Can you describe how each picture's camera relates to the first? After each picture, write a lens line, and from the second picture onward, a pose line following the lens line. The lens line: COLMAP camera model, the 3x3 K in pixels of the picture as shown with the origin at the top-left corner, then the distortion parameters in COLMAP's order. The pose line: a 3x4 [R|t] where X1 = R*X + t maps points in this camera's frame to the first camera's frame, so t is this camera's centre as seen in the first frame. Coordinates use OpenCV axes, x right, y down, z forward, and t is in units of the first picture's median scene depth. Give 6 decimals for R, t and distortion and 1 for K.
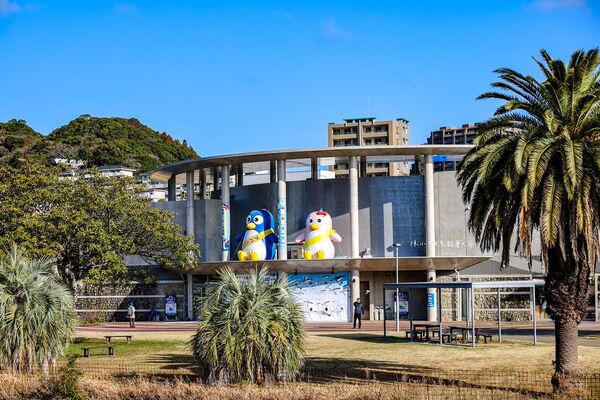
lens RADIAL K [[1098.4, 0, 300.0], [0, 1098.4, 236.9], [0, 0, 1]] dist [-0.014313, 0.038663]
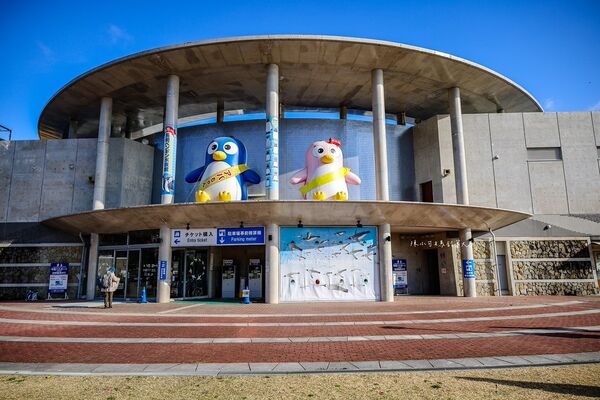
lens RADIAL K [[399.7, 0, 300.0], [0, 399.7, 200.0], [0, 0, 1]] dist [-0.005618, -0.001328]
pose [[0.893277, 0.084234, 0.441544, -0.106341], [-0.023388, 0.989664, -0.141485, 0.050317], [-0.448898, 0.116058, 0.886014, 0.770688]]
